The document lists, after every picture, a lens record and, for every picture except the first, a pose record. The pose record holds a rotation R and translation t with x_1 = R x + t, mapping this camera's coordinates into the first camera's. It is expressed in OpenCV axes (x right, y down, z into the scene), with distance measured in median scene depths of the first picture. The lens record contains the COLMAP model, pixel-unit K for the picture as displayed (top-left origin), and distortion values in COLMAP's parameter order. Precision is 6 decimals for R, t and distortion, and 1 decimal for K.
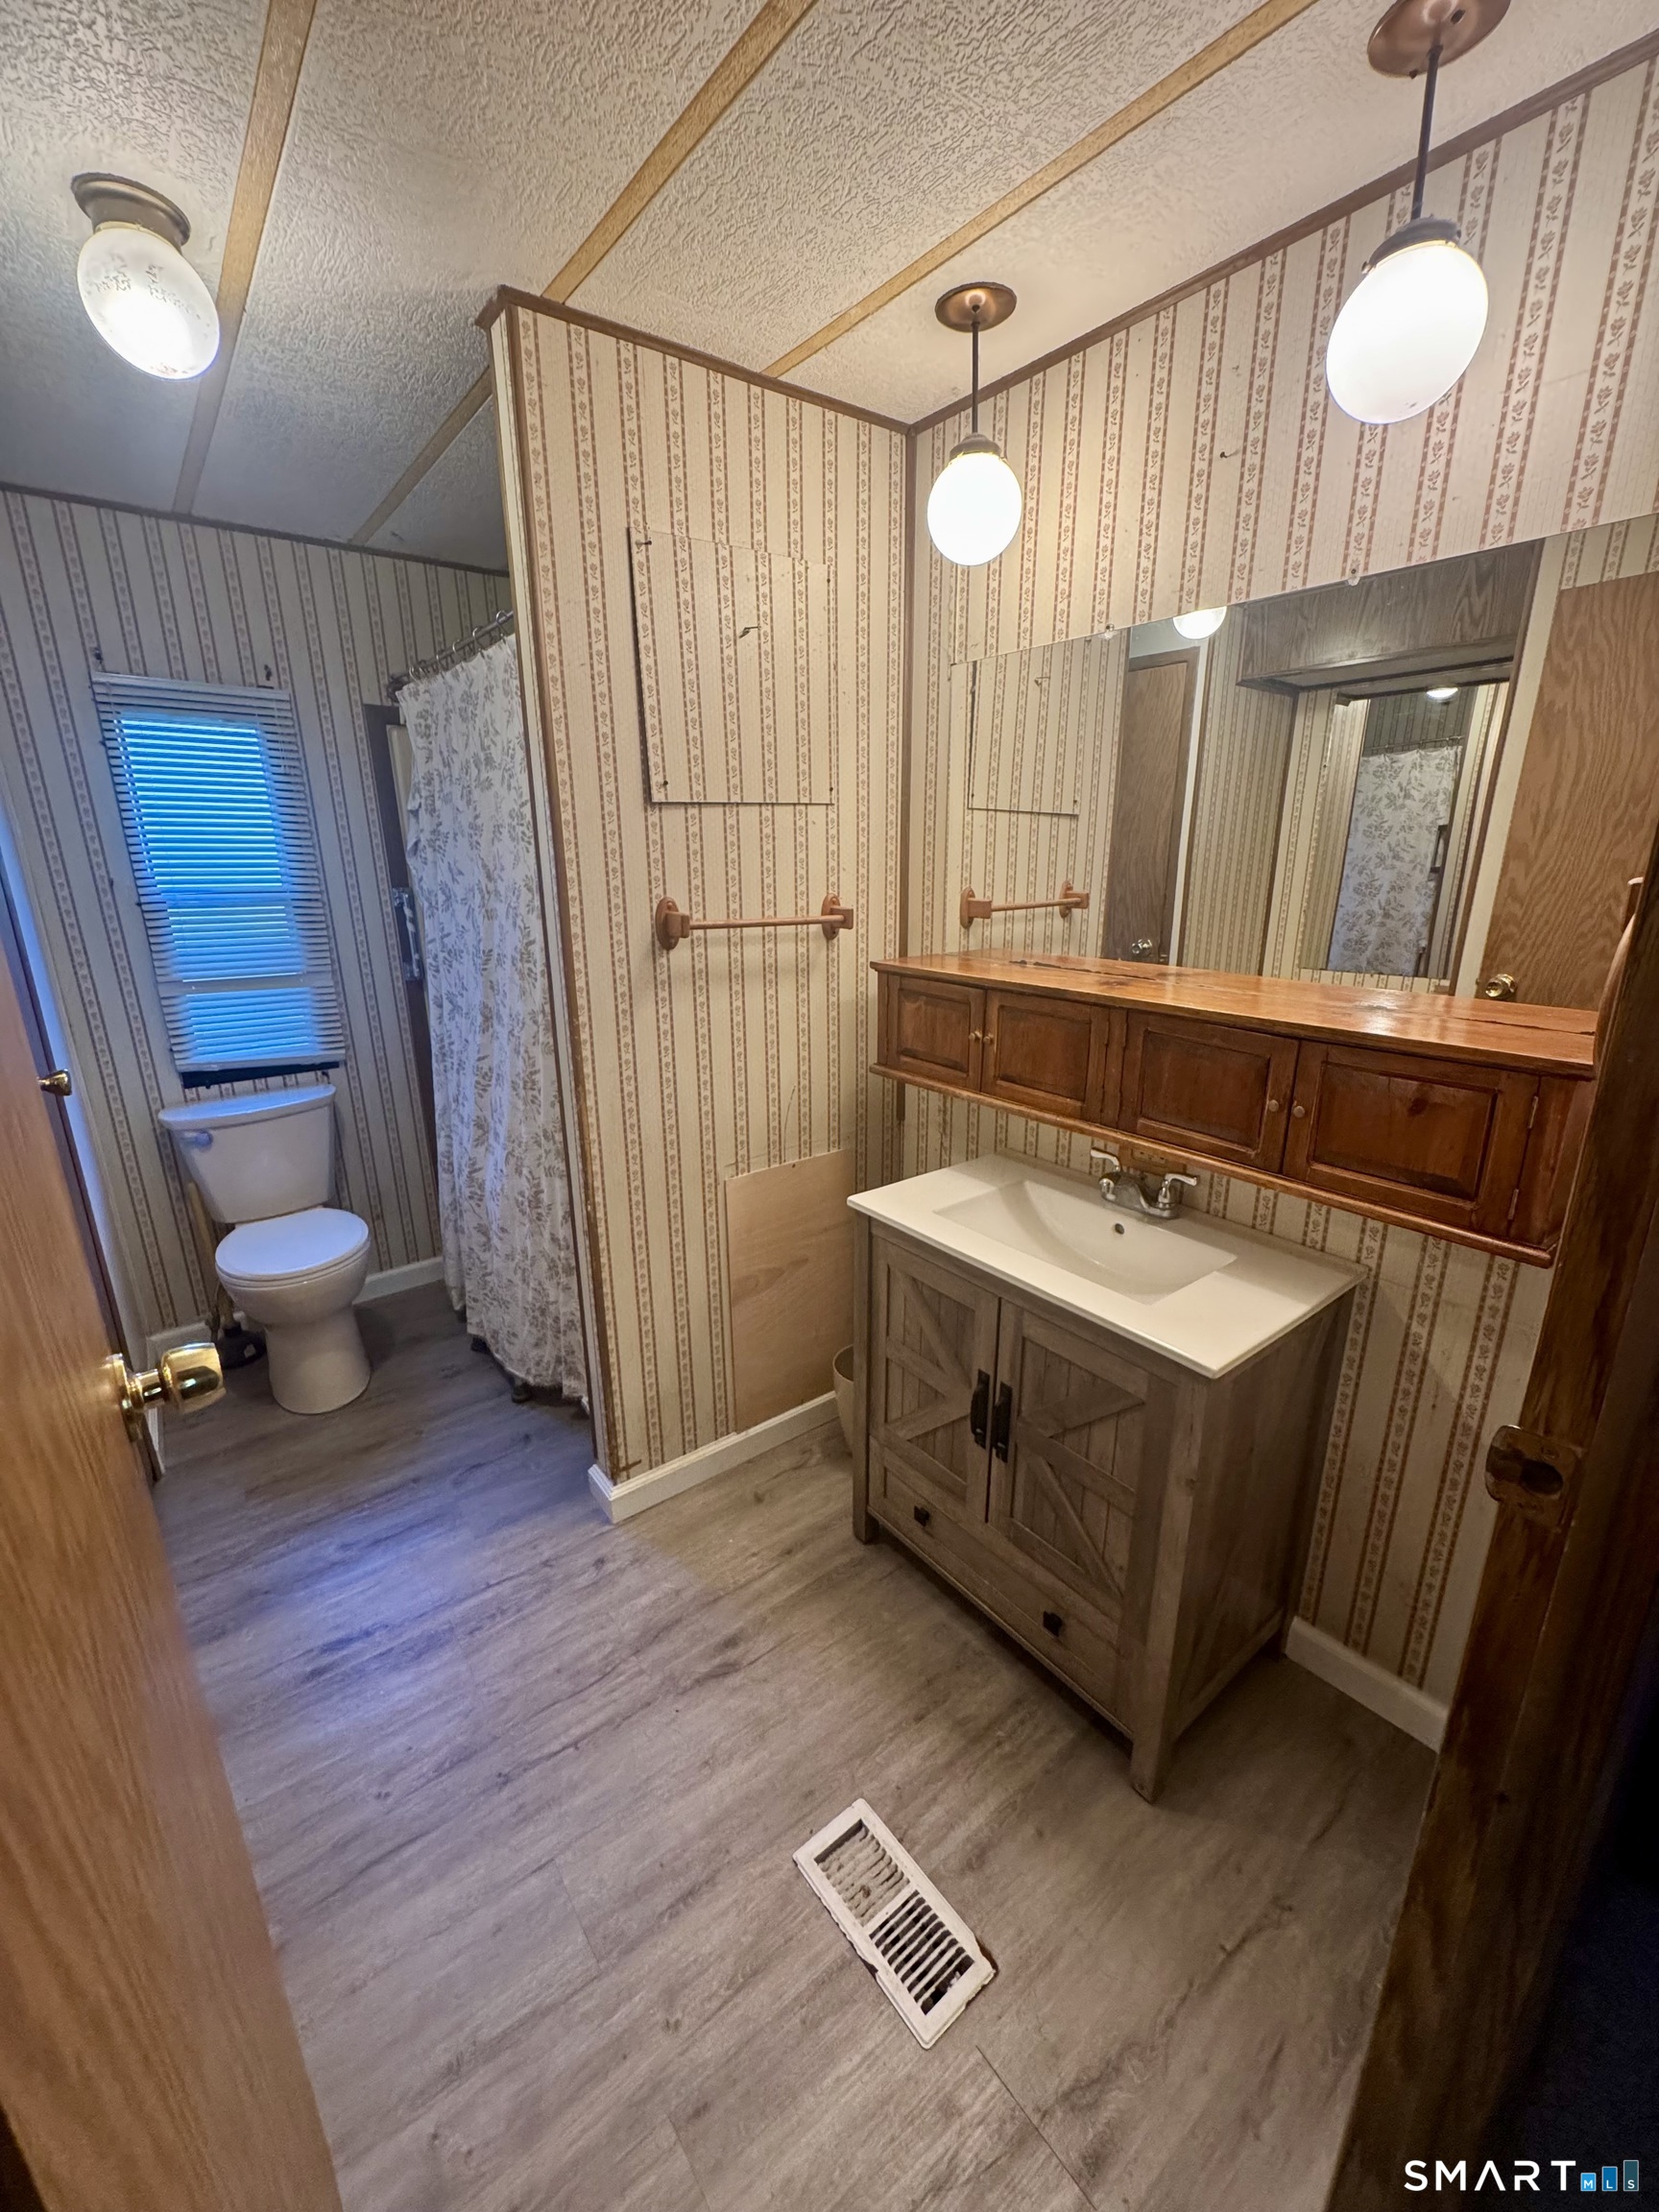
lens RADIAL K [[885.1, 0, 830.5], [0, 885.1, 1104.8], [0, 0, 1]] dist [-0.005168, 0.000785]
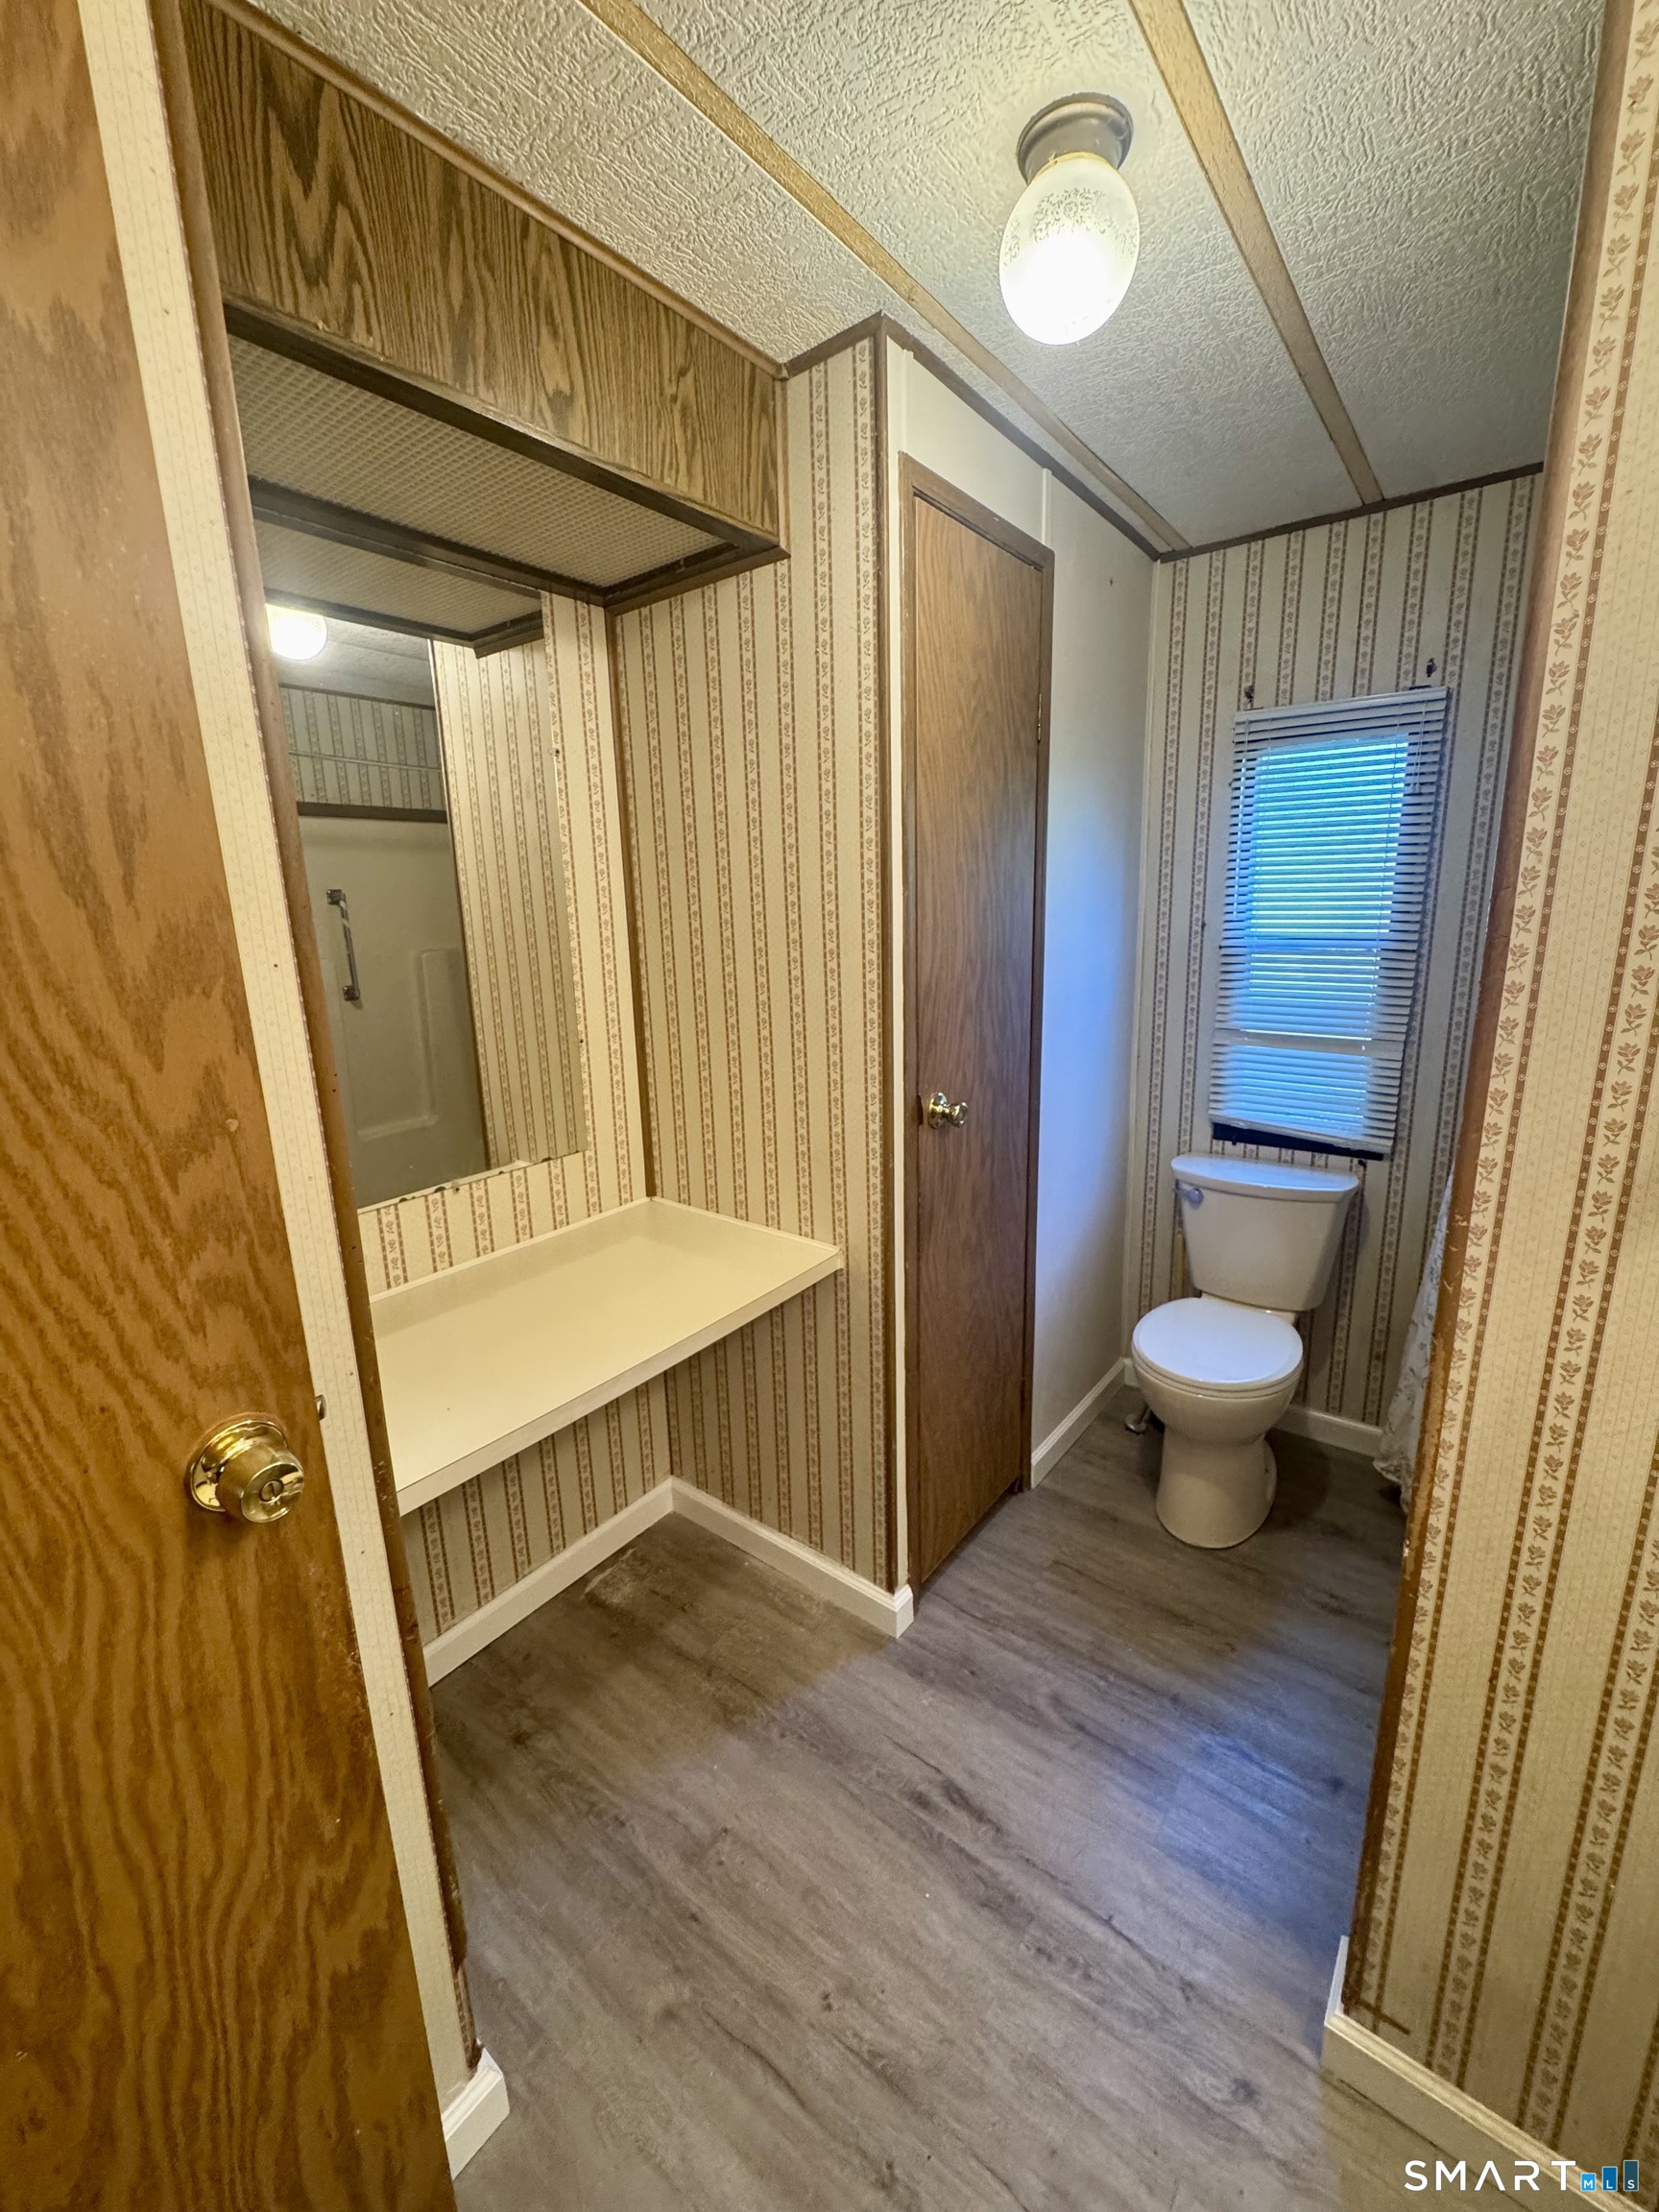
lens RADIAL K [[885.1, 0, 830.5], [0, 885.1, 1104.8], [0, 0, 1]] dist [-0.005168, 0.000785]
pose [[0.249024, 0.213989, -0.944561, 0.064091], [-0.246459, 0.957180, 0.151871, -0.101841], [0.936614, 0.194976, 0.291100, 0.343393]]
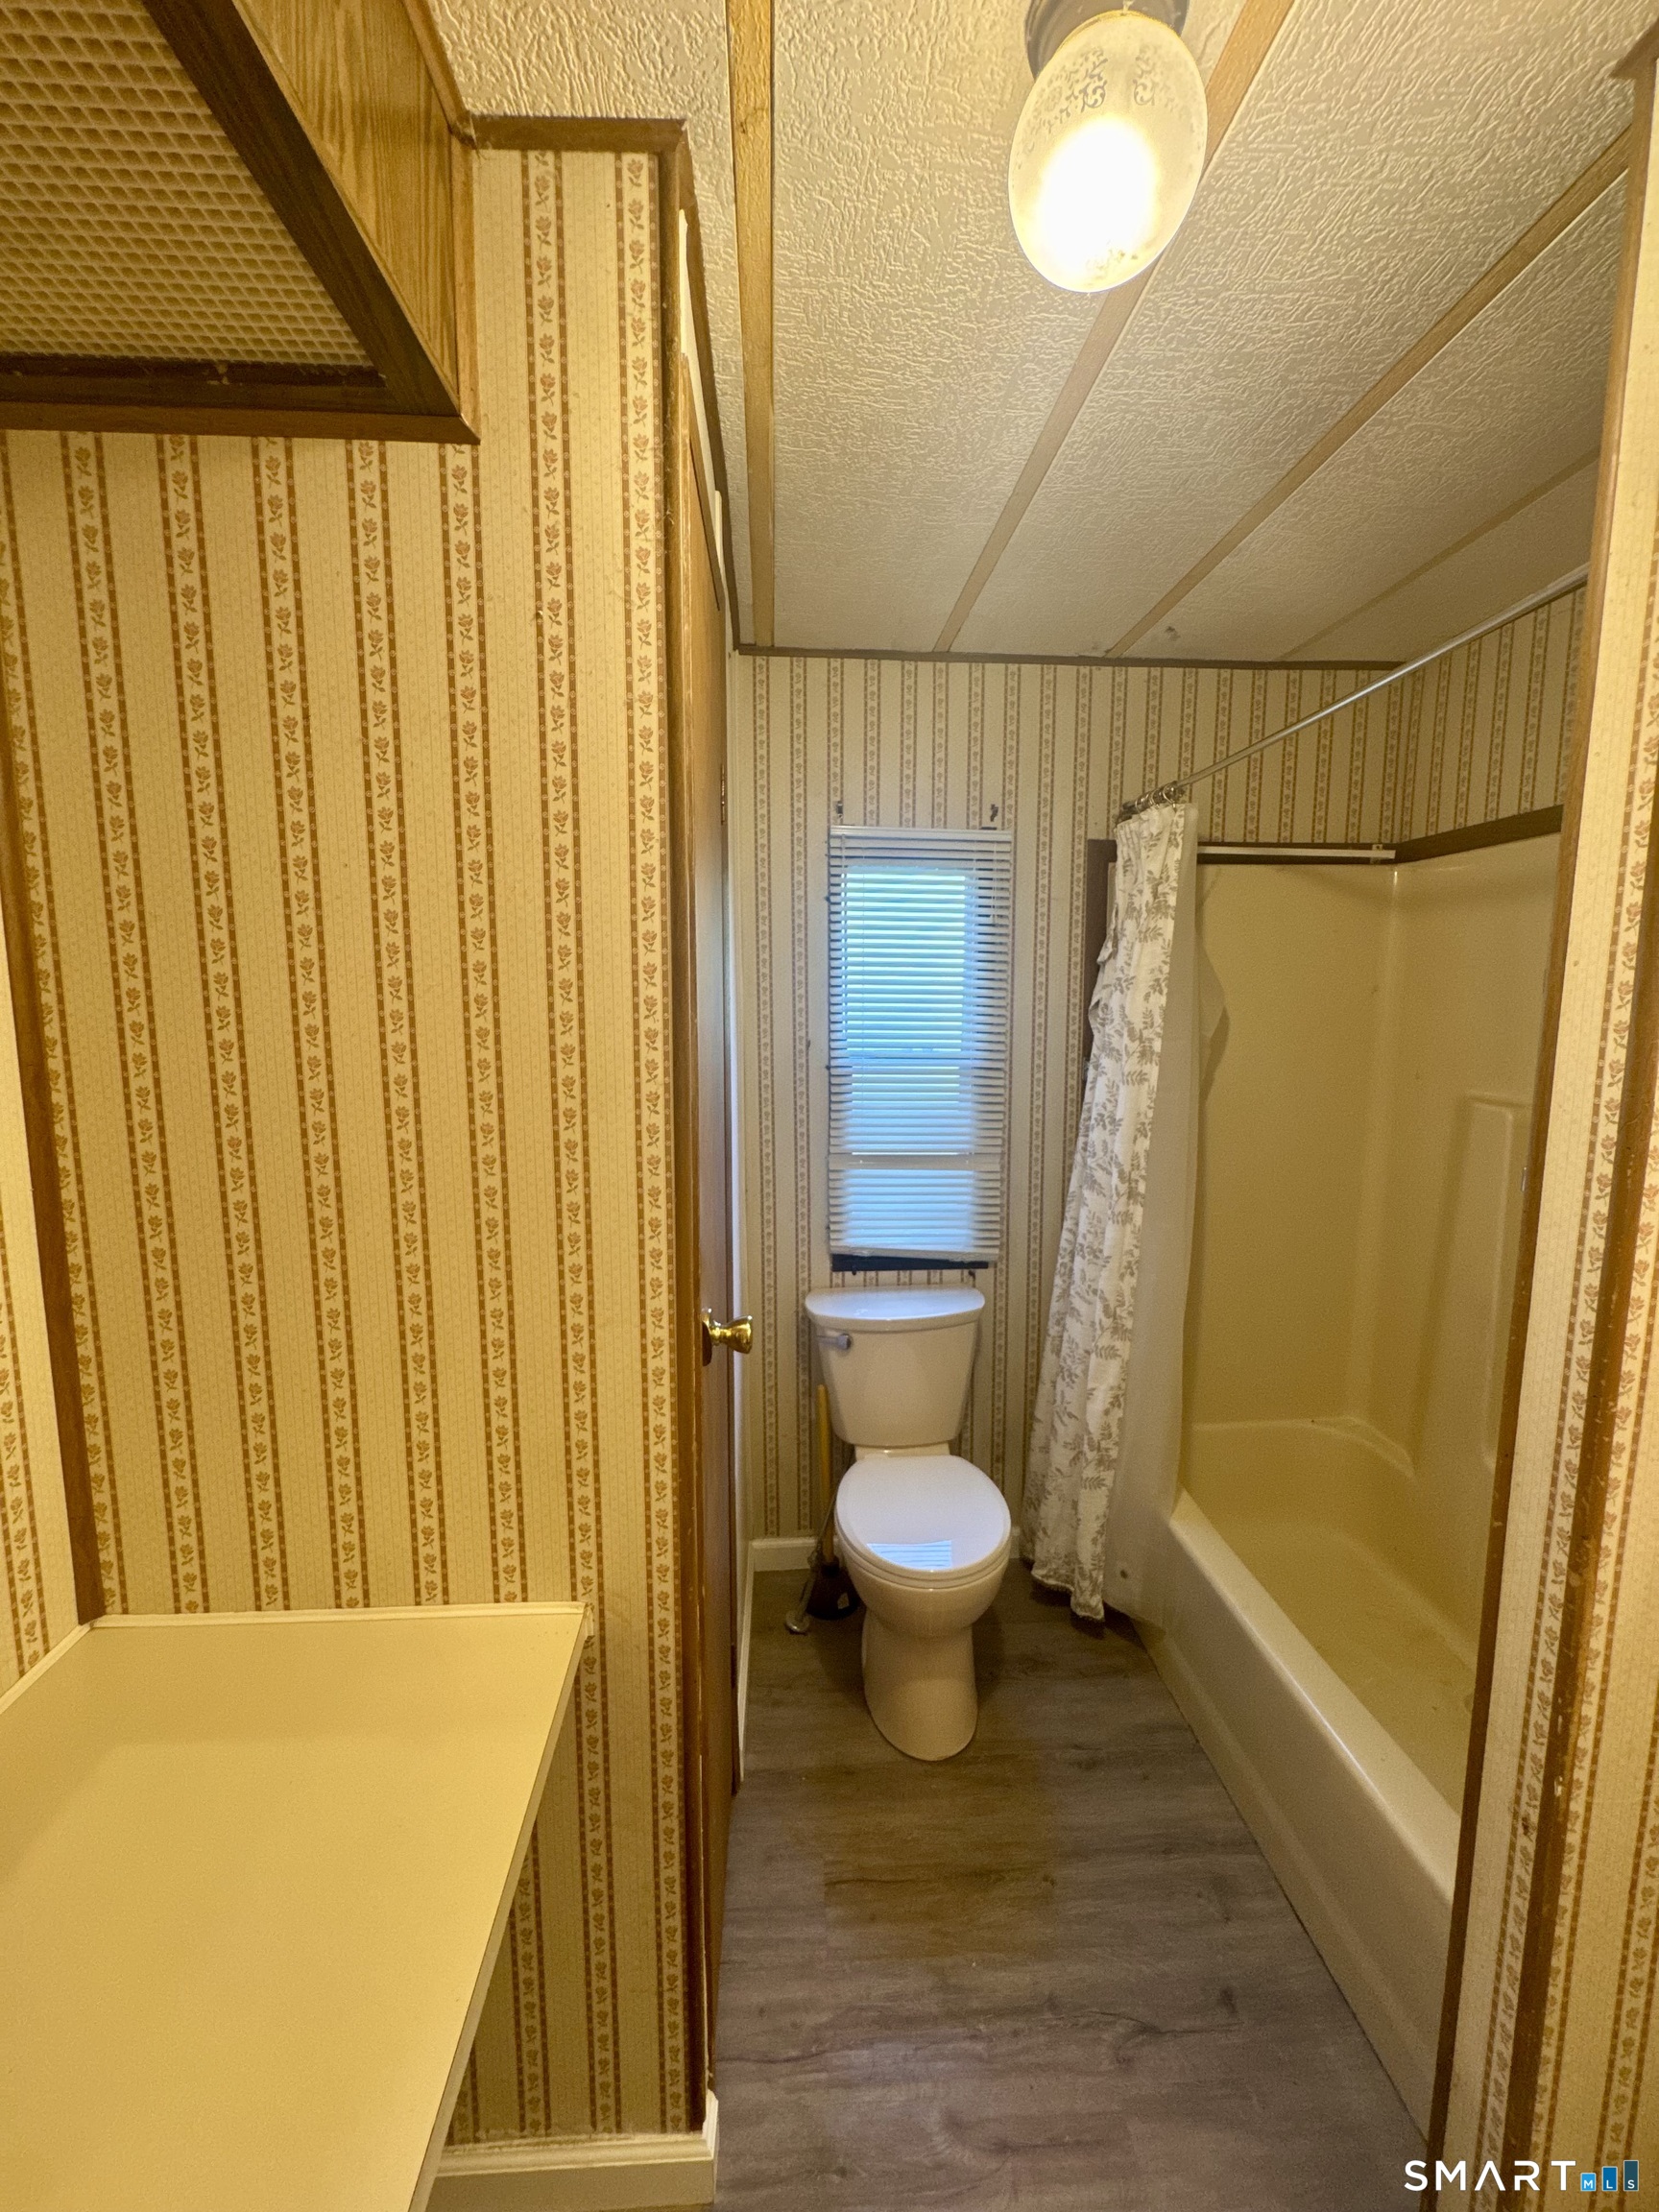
lens RADIAL K [[885.1, 0, 830.5], [0, 885.1, 1104.8], [0, 0, 1]] dist [-0.005168, 0.000785]
pose [[0.824681, 0.078424, -0.560134, -0.264542], [-0.164641, 0.980739, -0.105088, -0.092776], [0.541104, 0.178885, 0.821709, 0.256209]]
